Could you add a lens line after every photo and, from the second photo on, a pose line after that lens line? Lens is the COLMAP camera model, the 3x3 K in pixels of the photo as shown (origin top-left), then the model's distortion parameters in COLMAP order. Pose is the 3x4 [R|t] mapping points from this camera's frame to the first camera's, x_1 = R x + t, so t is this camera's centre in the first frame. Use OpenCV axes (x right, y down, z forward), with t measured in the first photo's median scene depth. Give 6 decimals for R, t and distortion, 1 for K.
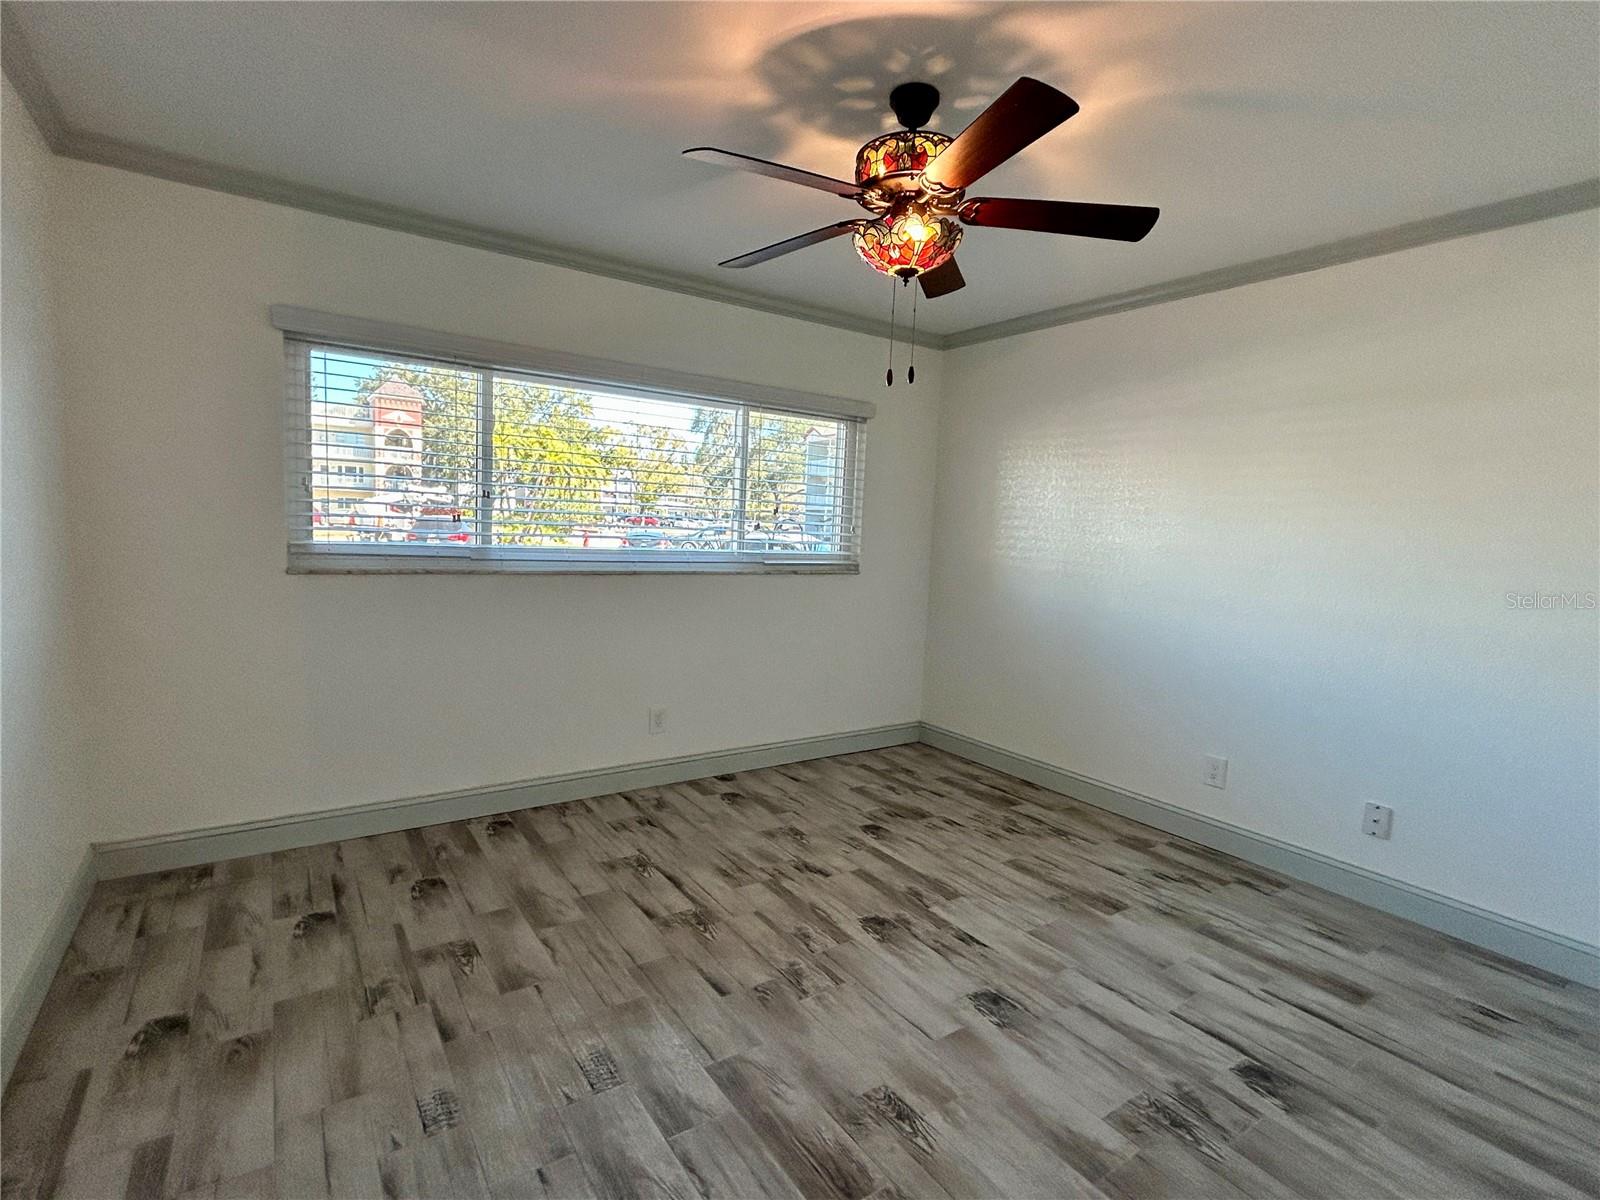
lens RADIAL K [[754.3, 0, 803.4], [0, 754.3, 601.5], [0, 0, 1]] dist [-0.001255, 0.000429]
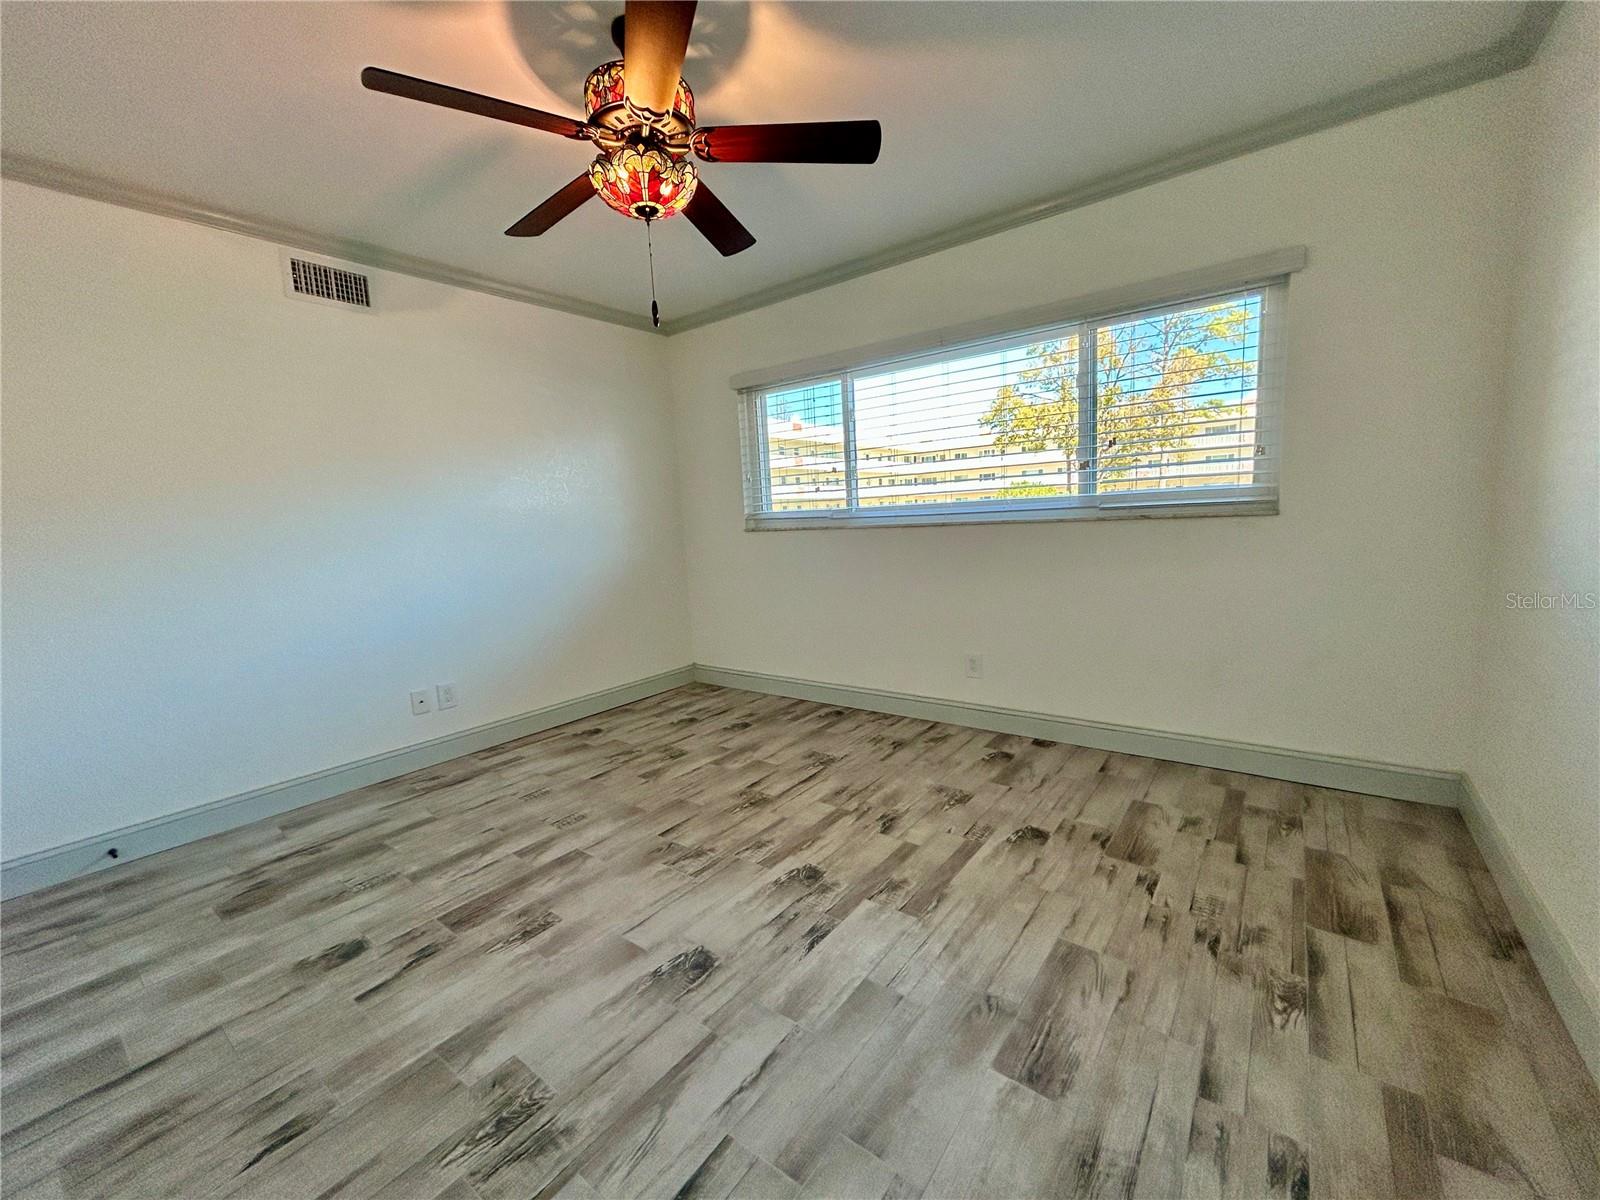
lens RADIAL K [[643.6, 0, 798.6], [0, 643.6, 596.3], [0, 0, 1]] dist [-0.001706, 0.000191]
pose [[0.316059, 0.064876, -0.946519, 0.727141], [-0.031391, 0.997828, 0.057911, 0.023827], [0.948220, 0.011409, 0.317409, 0.626098]]
